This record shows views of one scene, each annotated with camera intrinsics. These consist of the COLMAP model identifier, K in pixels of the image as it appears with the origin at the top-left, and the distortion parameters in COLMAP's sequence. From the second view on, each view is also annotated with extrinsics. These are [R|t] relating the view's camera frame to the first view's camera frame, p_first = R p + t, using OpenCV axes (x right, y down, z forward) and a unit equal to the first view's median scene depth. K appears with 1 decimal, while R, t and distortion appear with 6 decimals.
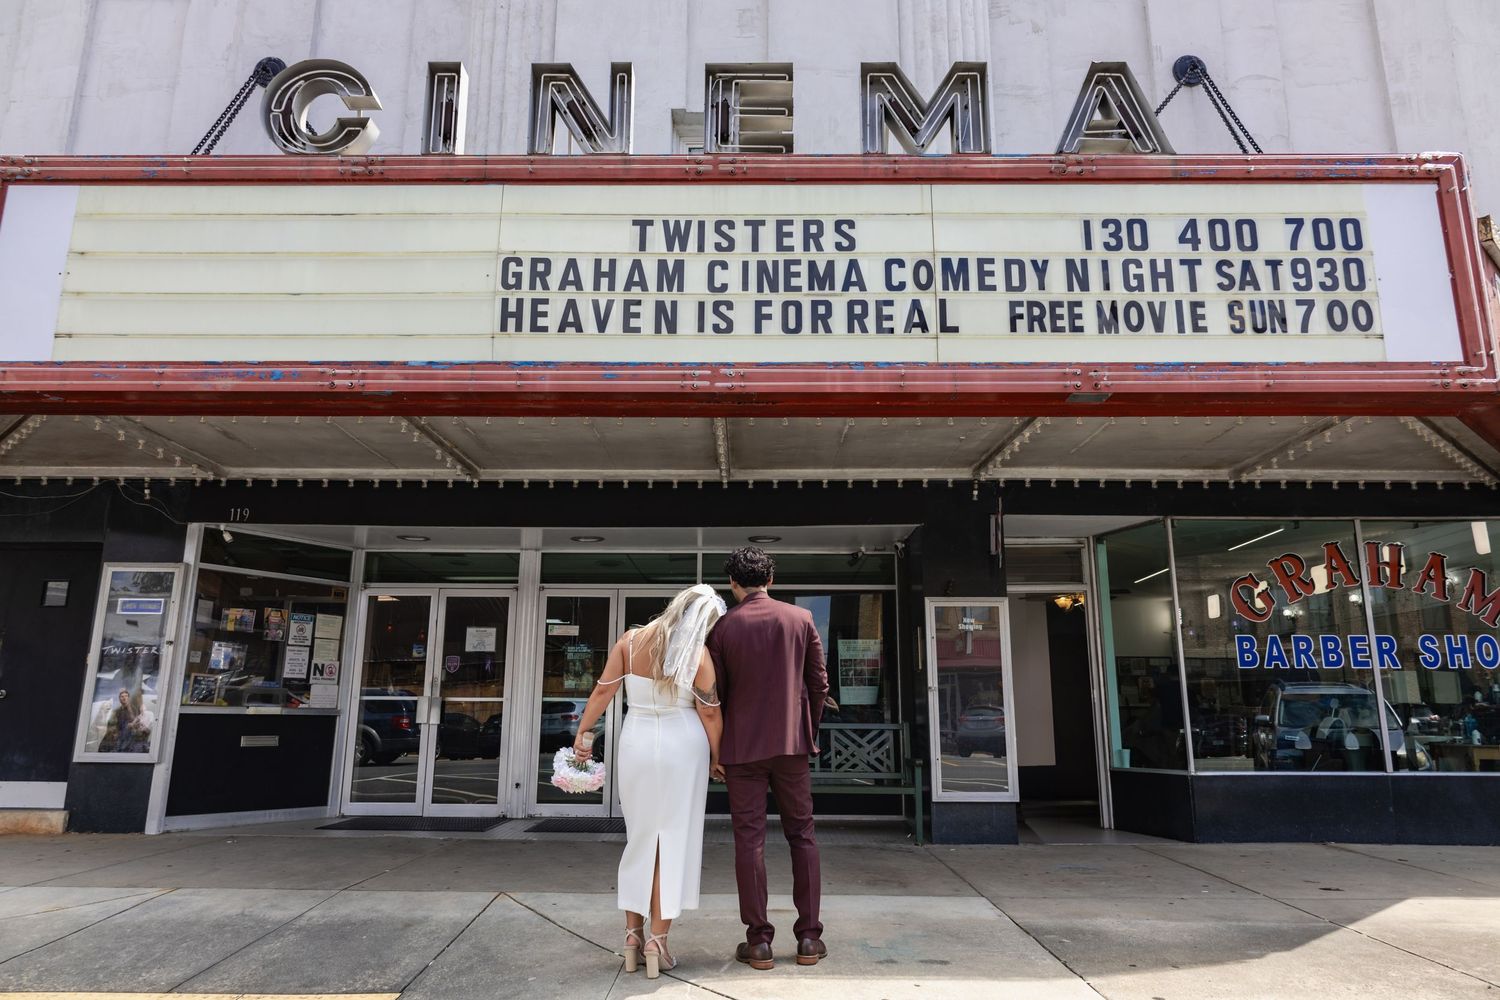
lens RADIAL K [[992.2, 0, 756.0], [0, 992.2, 504.0], [0, 0, 1]] dist [0.001385, -0.001293]
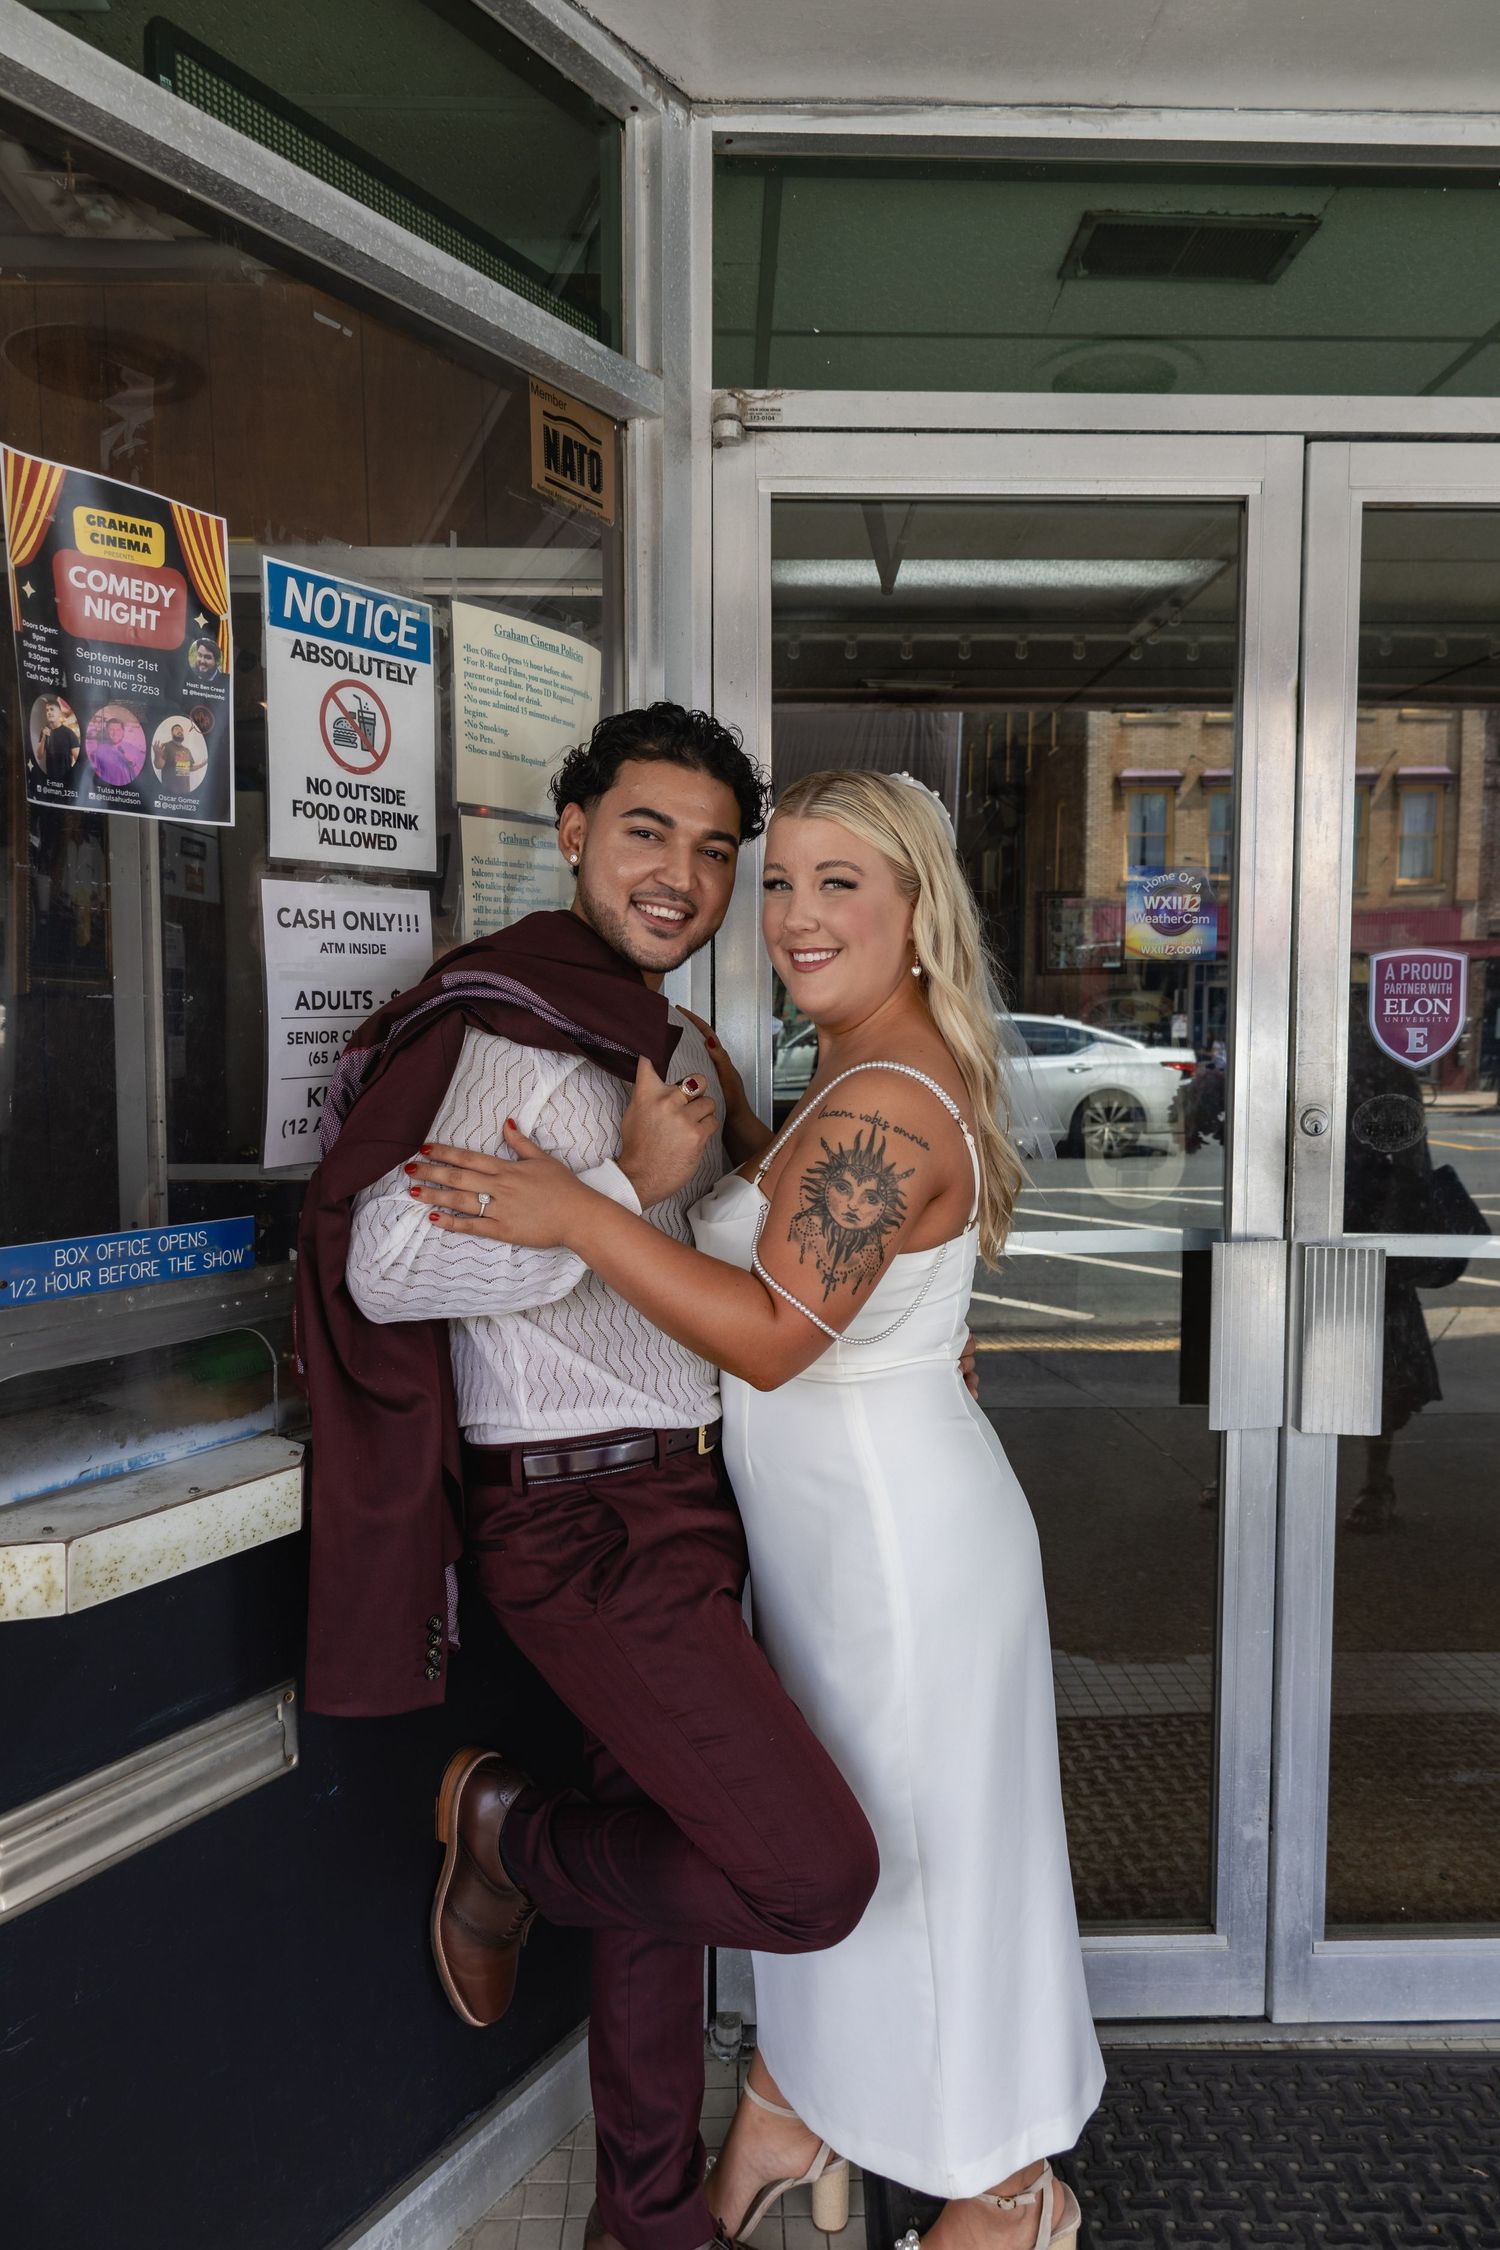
lens RADIAL K [[1488.3, 0, 748.9], [0, 1488.3, 1124.7], [0, 0, 1]] dist [0.001385, -0.001293]
pose [[0.999692, -0.008362, 0.023372, -0.467396], [0.000944, 0.953682, 0.300815, 0.132578], [-0.024805, -0.300700, 0.953396, 0.924477]]
